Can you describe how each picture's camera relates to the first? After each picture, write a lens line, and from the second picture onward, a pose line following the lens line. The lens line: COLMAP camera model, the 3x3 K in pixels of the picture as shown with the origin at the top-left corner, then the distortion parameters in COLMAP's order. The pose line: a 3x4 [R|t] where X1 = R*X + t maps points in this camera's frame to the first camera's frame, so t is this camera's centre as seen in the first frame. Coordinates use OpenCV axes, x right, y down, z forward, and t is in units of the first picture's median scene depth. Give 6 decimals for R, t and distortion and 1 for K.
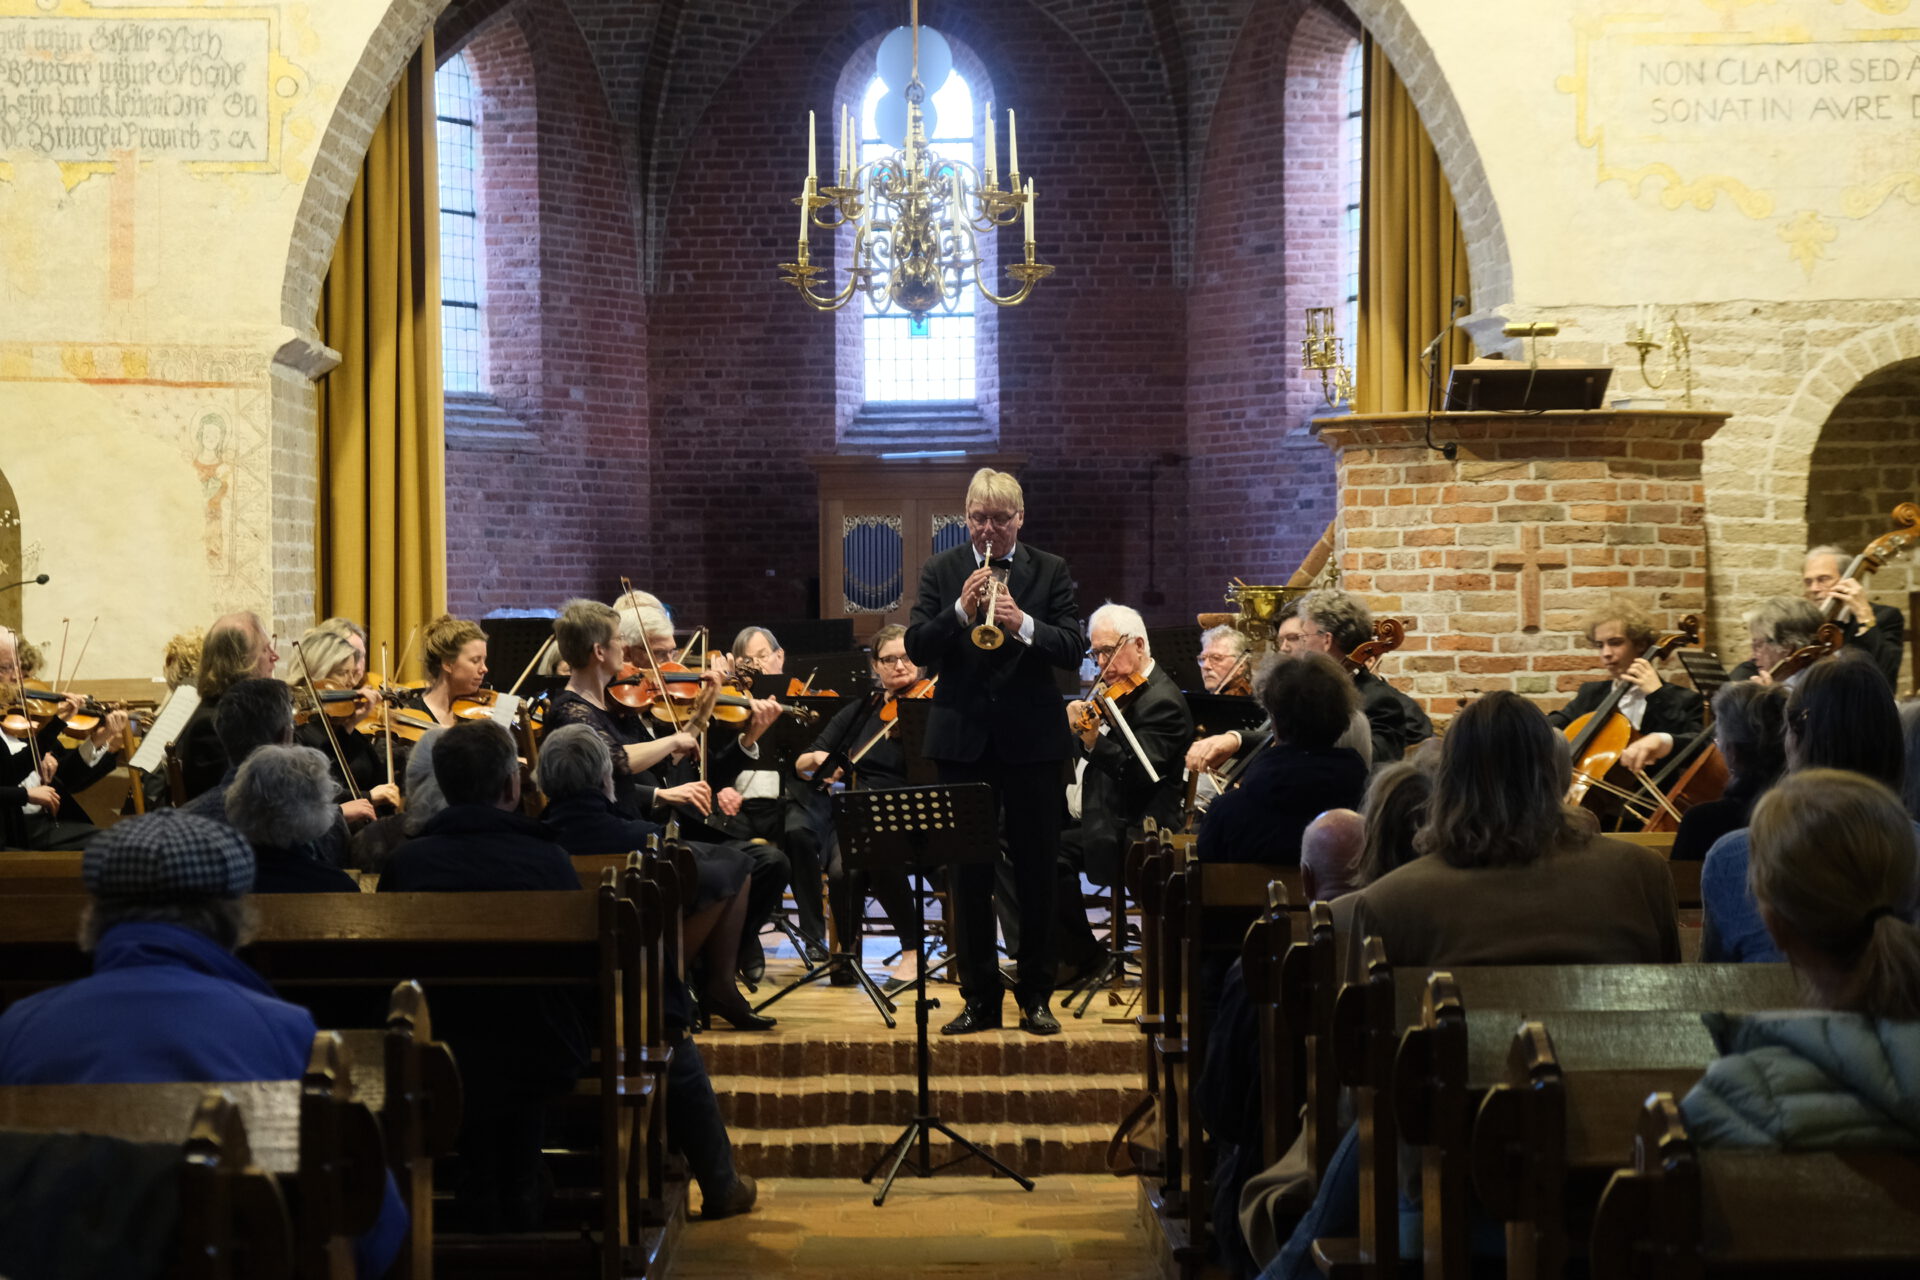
lens RADIAL K [[4520.1, 0, 883.9], [0, 4520.1, 766.3], [0, 0, 1]] dist [0.139580, 0.000000]
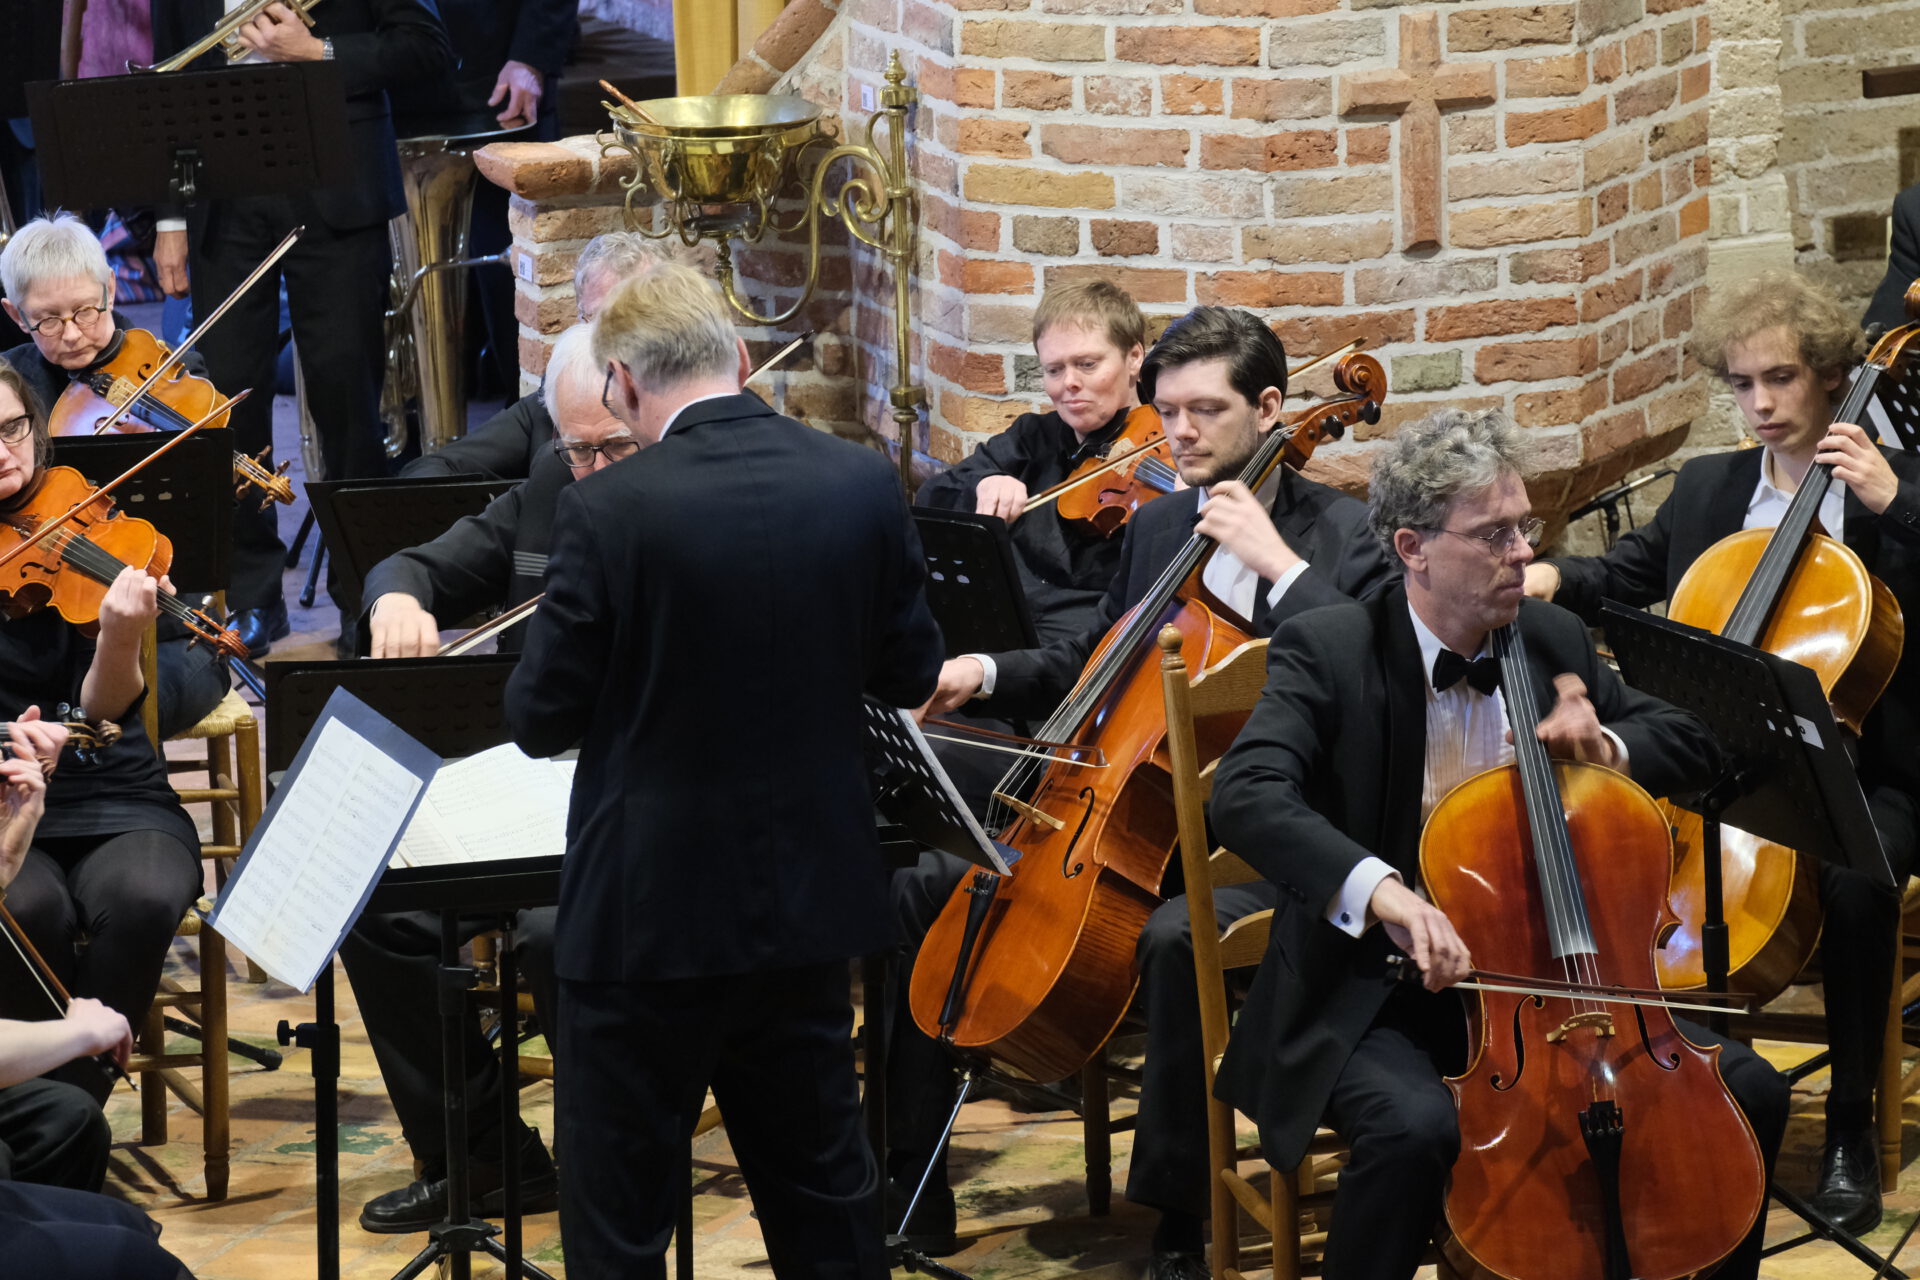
lens RADIAL K [[8995.8, 0, 946.9], [0, 8995.8, 632.3], [0, 0, 1]] dist [0.167130, 0.000000]
pose [[0.926699, -0.089033, 0.365106, -0.207421], [0.025711, 0.984275, 0.174762, -0.138078], [-0.374924, -0.152564, 0.914416, 0.203285]]
